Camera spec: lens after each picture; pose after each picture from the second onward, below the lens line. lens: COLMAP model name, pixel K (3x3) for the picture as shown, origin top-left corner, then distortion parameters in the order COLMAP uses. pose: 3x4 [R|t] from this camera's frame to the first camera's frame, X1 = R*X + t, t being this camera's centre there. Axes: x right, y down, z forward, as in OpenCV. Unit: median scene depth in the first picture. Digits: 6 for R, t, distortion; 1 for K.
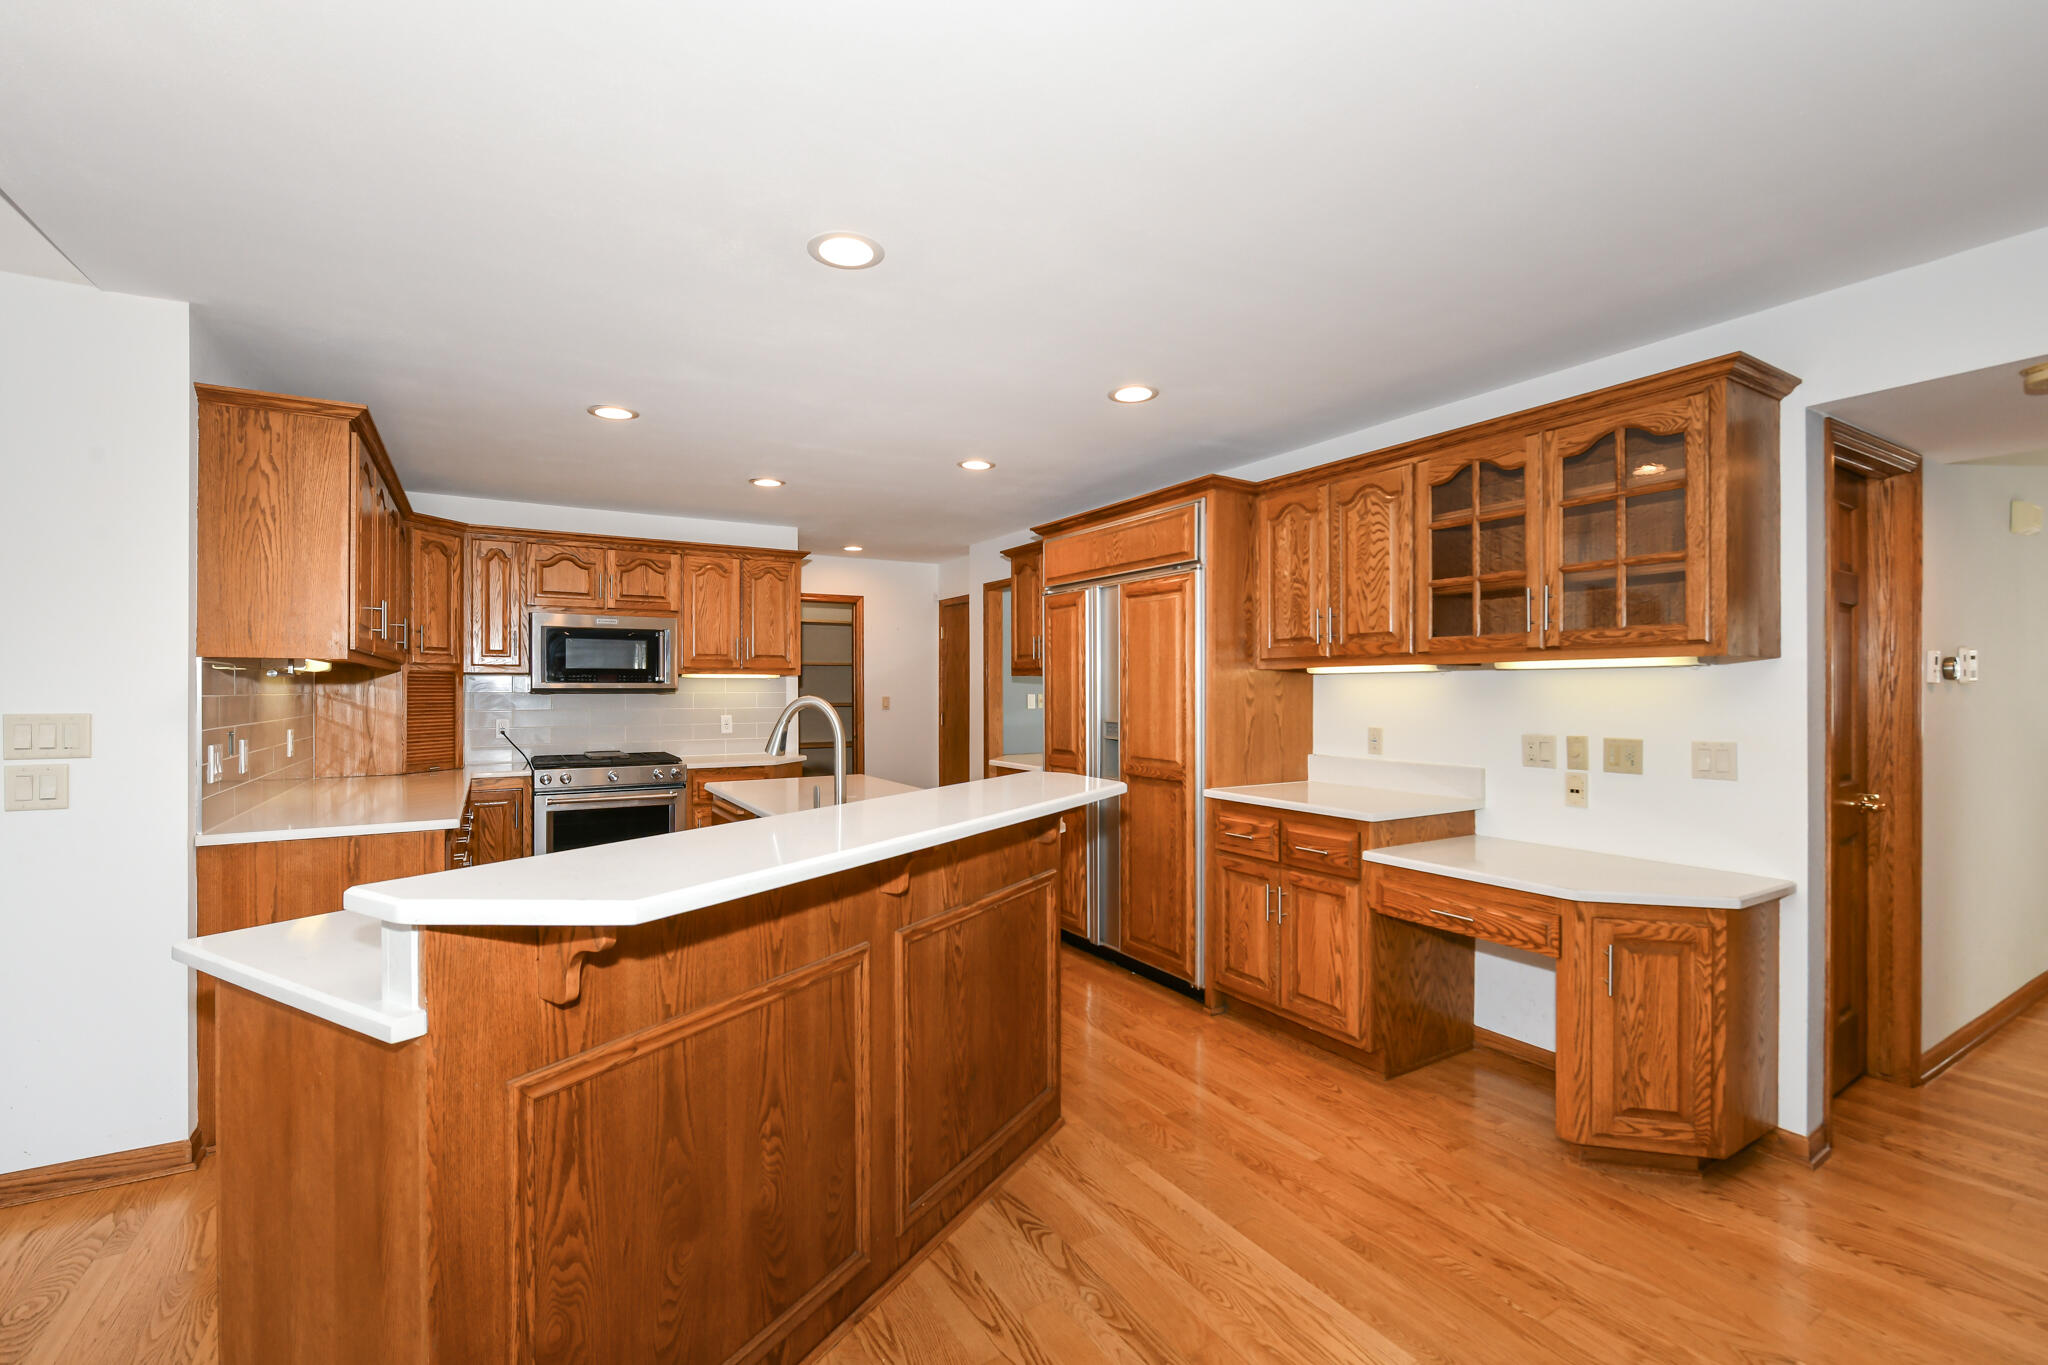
lens RADIAL K [[907.0, 0, 1045.8], [0, 907.0, 687.6], [0, 0, 1]] dist [-0.007615, 0.000041]
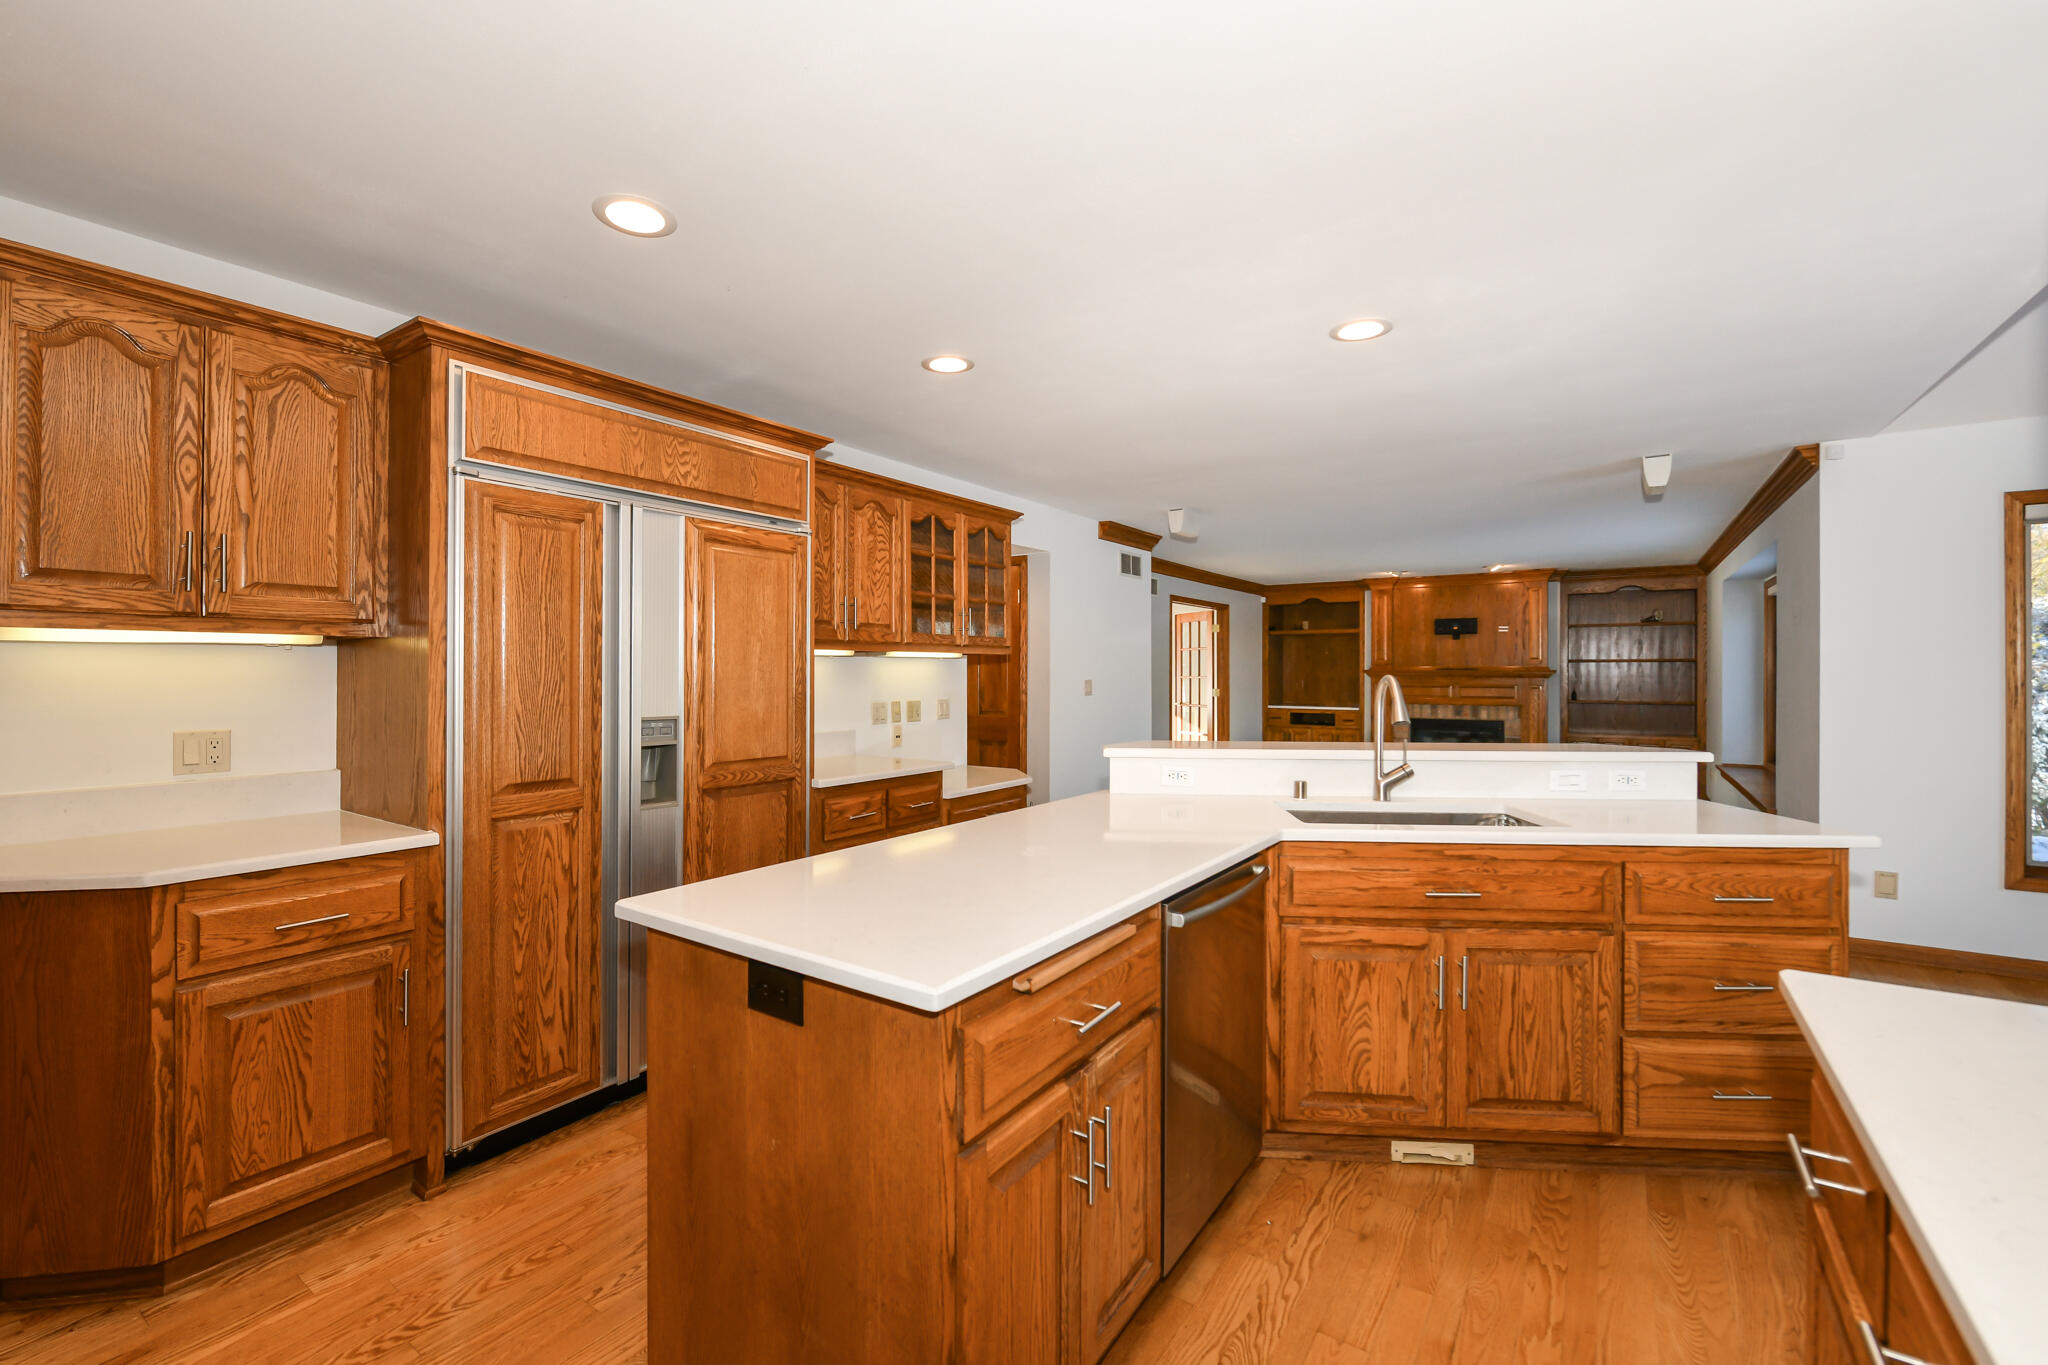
lens RADIAL K [[859.5, 0, 1017.0], [0, 859.5, 671.9], [0, 0, 1]] dist [-0.011013, -0.000158]
pose [[-0.412499, -0.002151, 0.910956, -0.849443], [-0.005120, 0.999987, 0.000043, 0.003027], [-0.910944, -0.004646, -0.412504, 1.448206]]
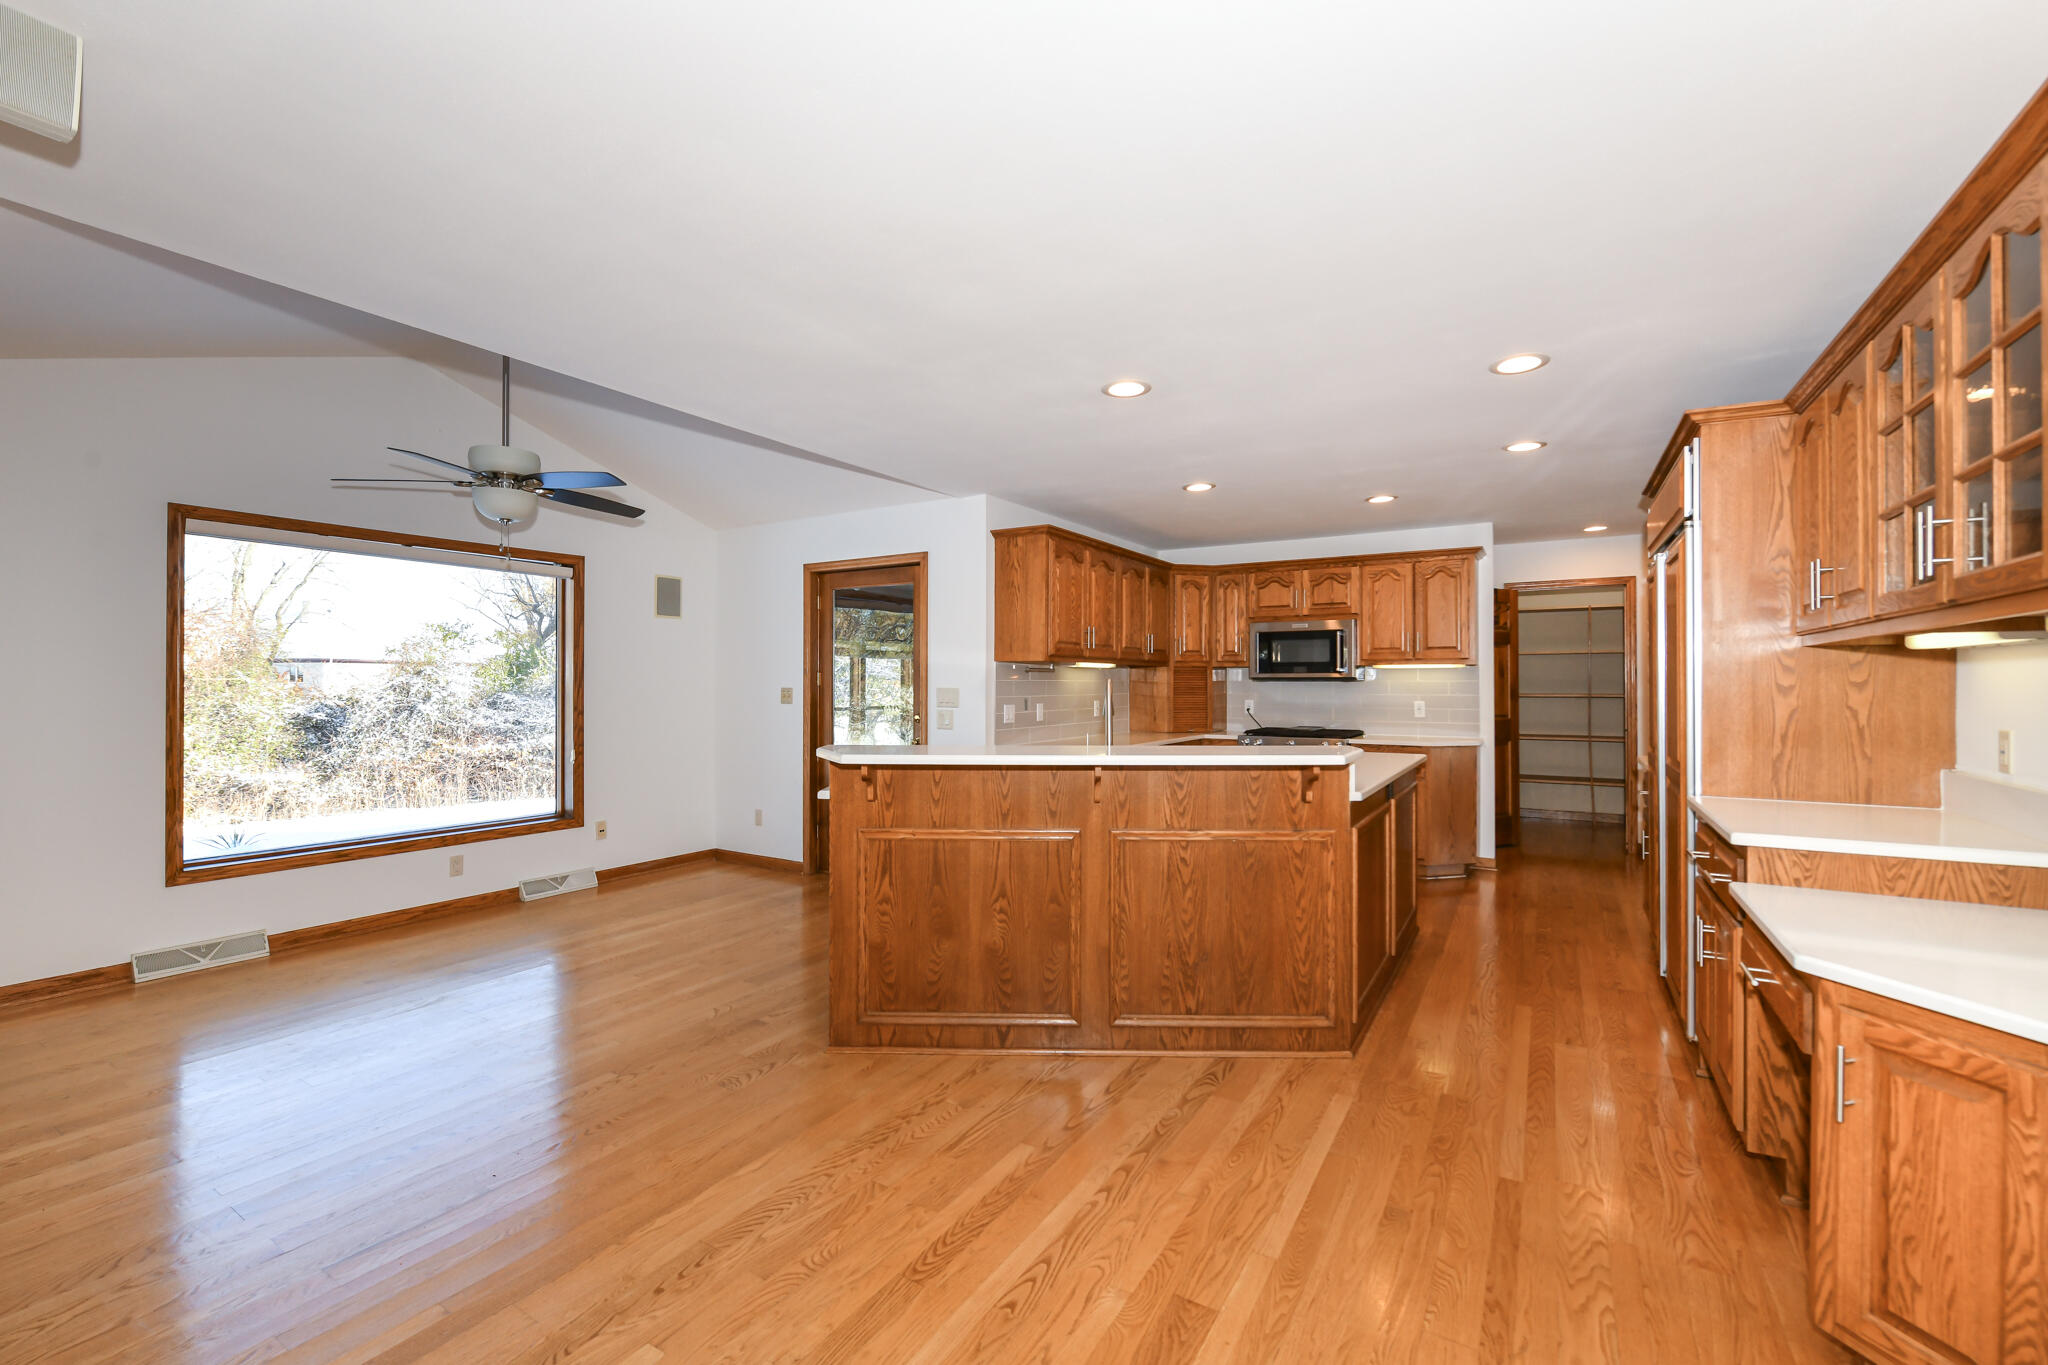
lens RADIAL K [[859.5, 0, 988.9], [0, 859.5, 673.7], [0, 0, 1]] dist [-0.011013, -0.000158]
pose [[0.428113, -0.008093, -0.903689, 0.715428], [0.001277, 0.999964, -0.008351, 0.008870], [0.903724, 0.002421, 0.428108, 0.119104]]
